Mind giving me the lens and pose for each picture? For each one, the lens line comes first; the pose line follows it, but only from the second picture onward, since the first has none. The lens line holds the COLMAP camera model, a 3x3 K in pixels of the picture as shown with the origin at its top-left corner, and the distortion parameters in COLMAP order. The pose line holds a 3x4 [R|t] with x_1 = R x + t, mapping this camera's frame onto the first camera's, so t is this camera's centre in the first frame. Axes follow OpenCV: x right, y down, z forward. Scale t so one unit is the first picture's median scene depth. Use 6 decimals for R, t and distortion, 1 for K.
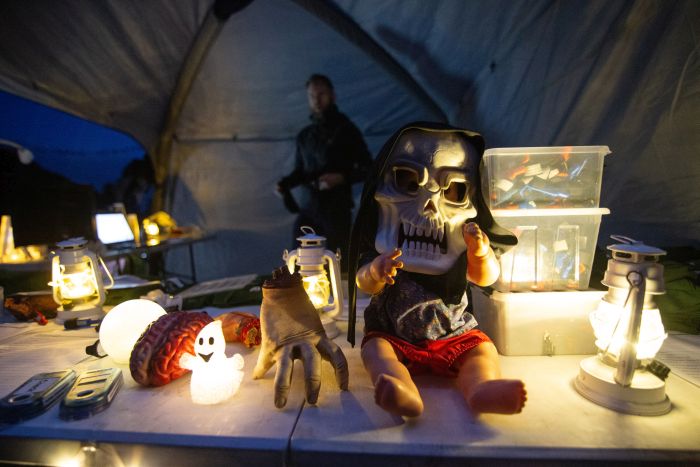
lens RADIAL K [[337.9, 0, 344.5], [0, 337.9, 232.0], [0, 0, 1]] dist [-0.021125, 0.001412]
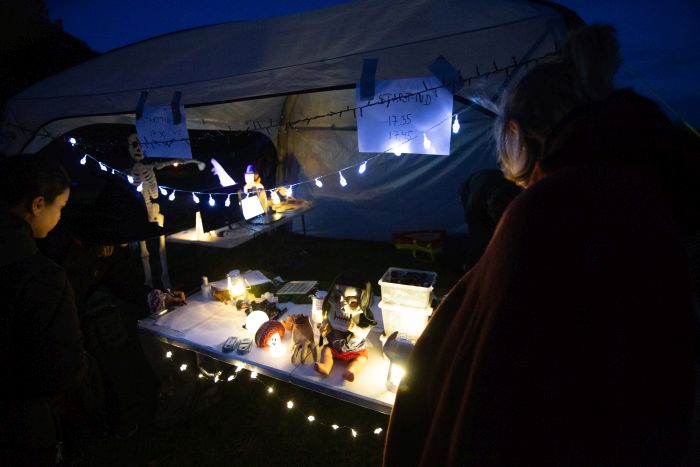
lens RADIAL K [[337.9, 0, 344.5], [0, 337.9, 232.0], [0, 0, 1]] dist [-0.021125, 0.001412]
pose [[0.938677, 0.087103, -0.333615, 1.063543], [-0.009647, 0.973821, 0.227110, -1.242238], [0.344664, -0.209965, 0.914944, -1.323553]]
